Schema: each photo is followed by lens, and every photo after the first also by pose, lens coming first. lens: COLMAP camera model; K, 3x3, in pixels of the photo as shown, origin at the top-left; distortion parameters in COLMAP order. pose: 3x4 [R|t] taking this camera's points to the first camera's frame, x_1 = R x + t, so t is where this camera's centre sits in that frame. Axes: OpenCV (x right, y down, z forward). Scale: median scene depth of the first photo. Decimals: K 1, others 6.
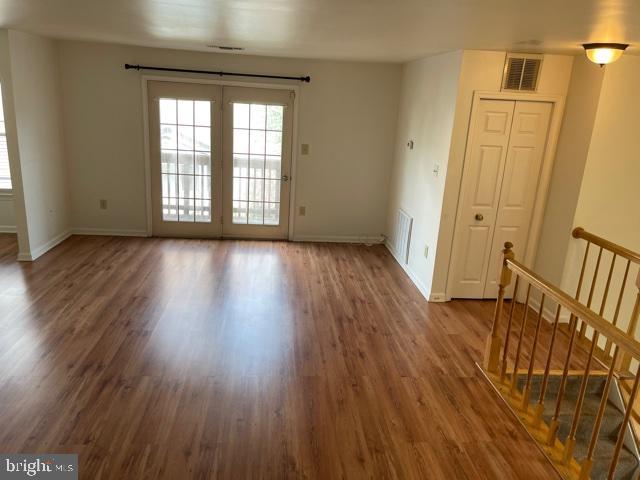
lens RADIAL K [[477.7, 0, 320.0], [0, 477.7, 240.0], [0, 0, 1]] dist [0.080384, -0.110522]
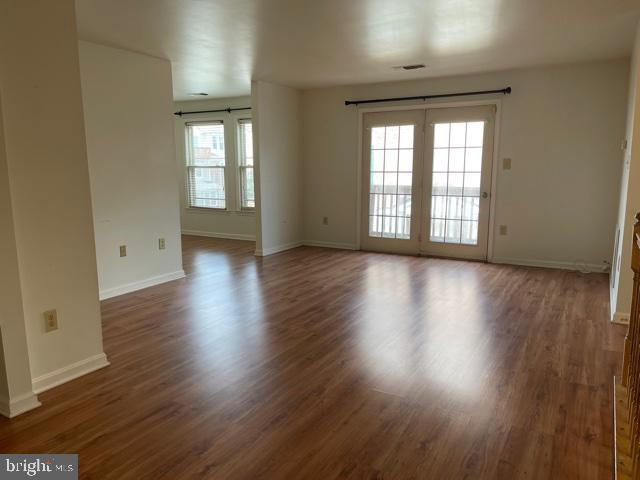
lens RADIAL K [[488.1, 0, 320.0], [0, 488.1, 240.0], [0, 0, 1]] dist [0.107646, -0.118081]
pose [[0.814284, 0.027750, -0.579803, 0.398492], [-0.113516, 0.987183, -0.112175, 0.182774], [0.569259, 0.157159, 0.806998, 0.052430]]
